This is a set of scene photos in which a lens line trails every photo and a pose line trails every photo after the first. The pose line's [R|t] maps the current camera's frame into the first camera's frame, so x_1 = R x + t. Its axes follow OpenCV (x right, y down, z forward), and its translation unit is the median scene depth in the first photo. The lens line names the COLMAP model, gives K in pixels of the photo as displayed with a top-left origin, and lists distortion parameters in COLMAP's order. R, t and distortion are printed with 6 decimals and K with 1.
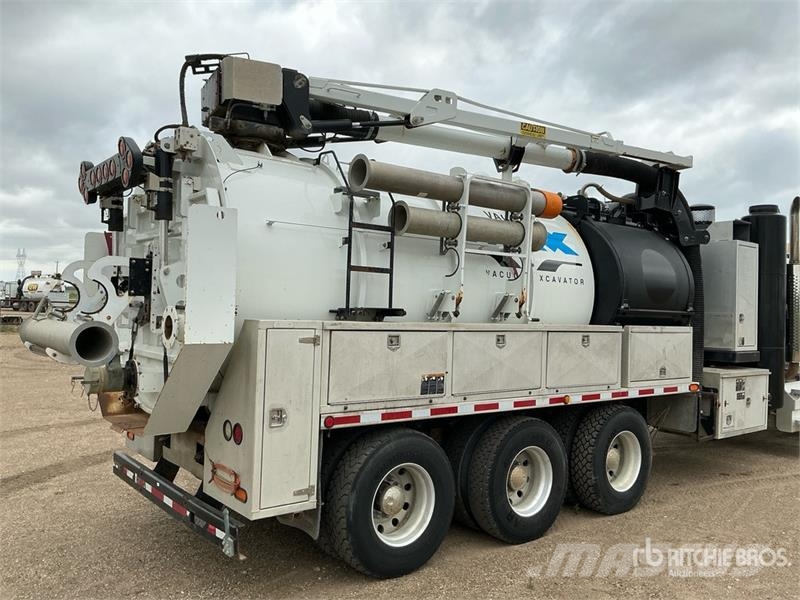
lens RADIAL K [[658.2, 0, 400.0], [0, 658.2, 300.0], [0, 0, 1]] dist [0.137350, -0.292932]
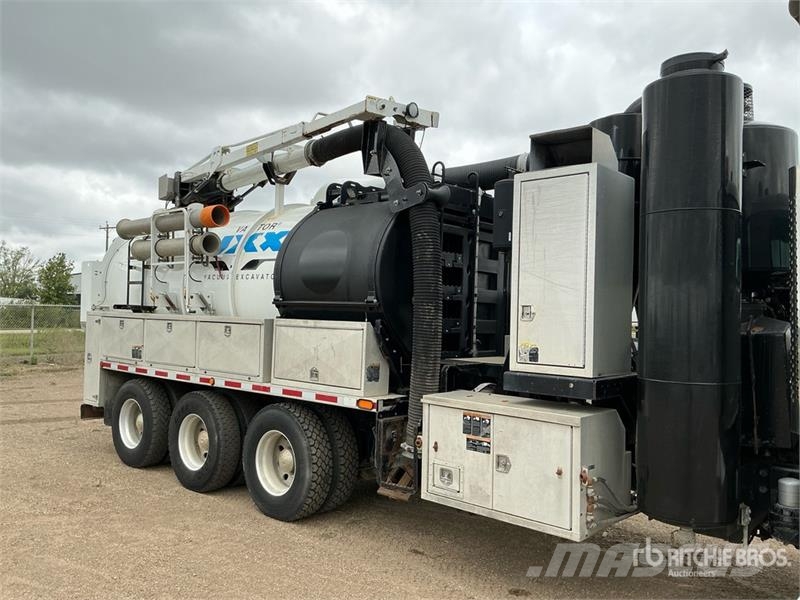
lens RADIAL K [[658.2, 0, 400.0], [0, 658.2, 300.0], [0, 0, 1]] dist [0.137350, -0.292932]
pose [[0.168460, -0.045776, -0.984645, 1.576607], [-0.008403, 0.998818, -0.047872, 0.067520], [0.985673, 0.016339, 0.167876, 1.229703]]
